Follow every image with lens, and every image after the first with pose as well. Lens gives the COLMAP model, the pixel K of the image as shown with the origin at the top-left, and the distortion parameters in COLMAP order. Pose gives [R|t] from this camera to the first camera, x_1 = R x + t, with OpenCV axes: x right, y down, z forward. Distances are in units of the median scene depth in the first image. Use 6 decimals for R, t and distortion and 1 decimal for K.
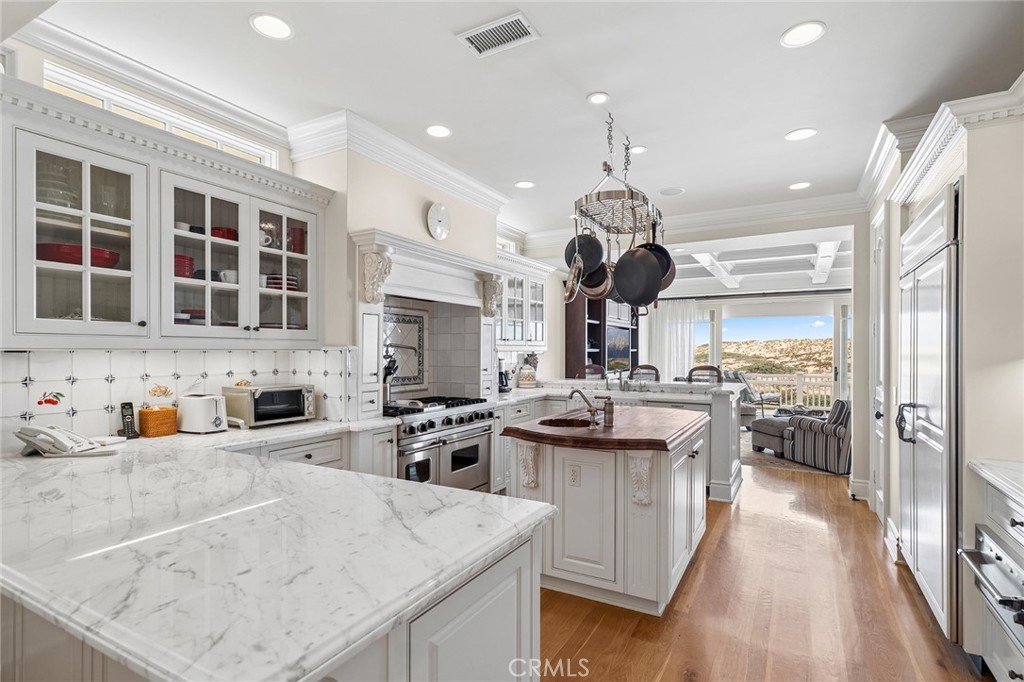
lens RADIAL K [[493.5, 0, 536.4], [0, 493.5, 353.7], [0, 0, 1]] dist [0.000182, 0.000112]
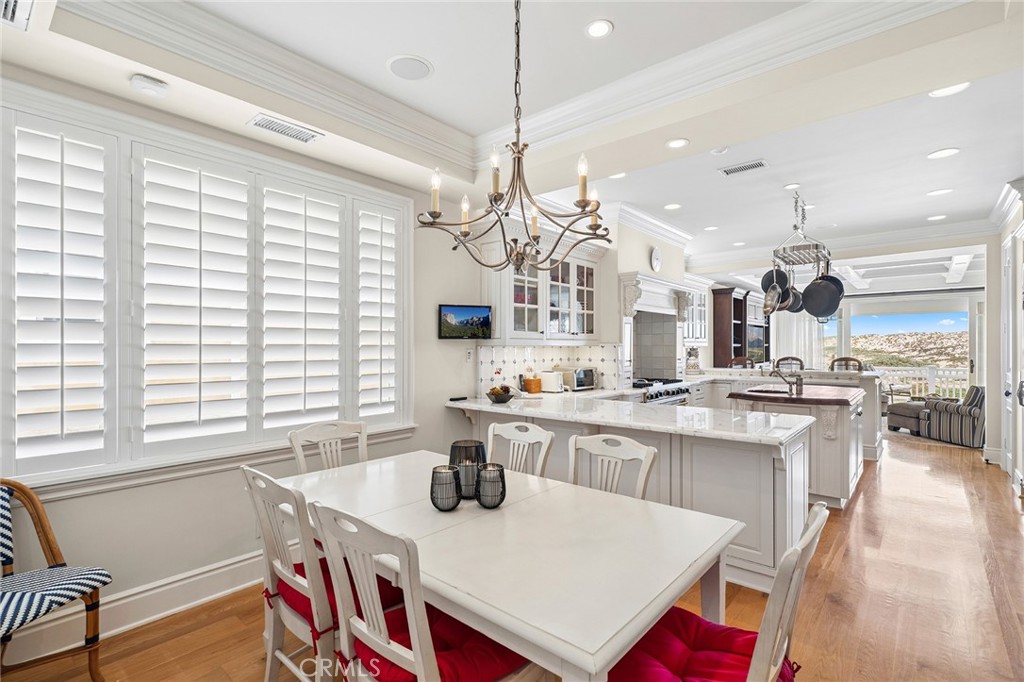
lens RADIAL K [[476.0, 0, 524.5], [0, 476.0, 347.1], [0, 0, 1]] dist [-0.000636, -0.000476]
pose [[0.977694, -0.002592, -0.210019, -0.257197], [0.001845, 0.999991, -0.003753, 0.001517], [0.210027, 0.003282, 0.977690, -0.437991]]
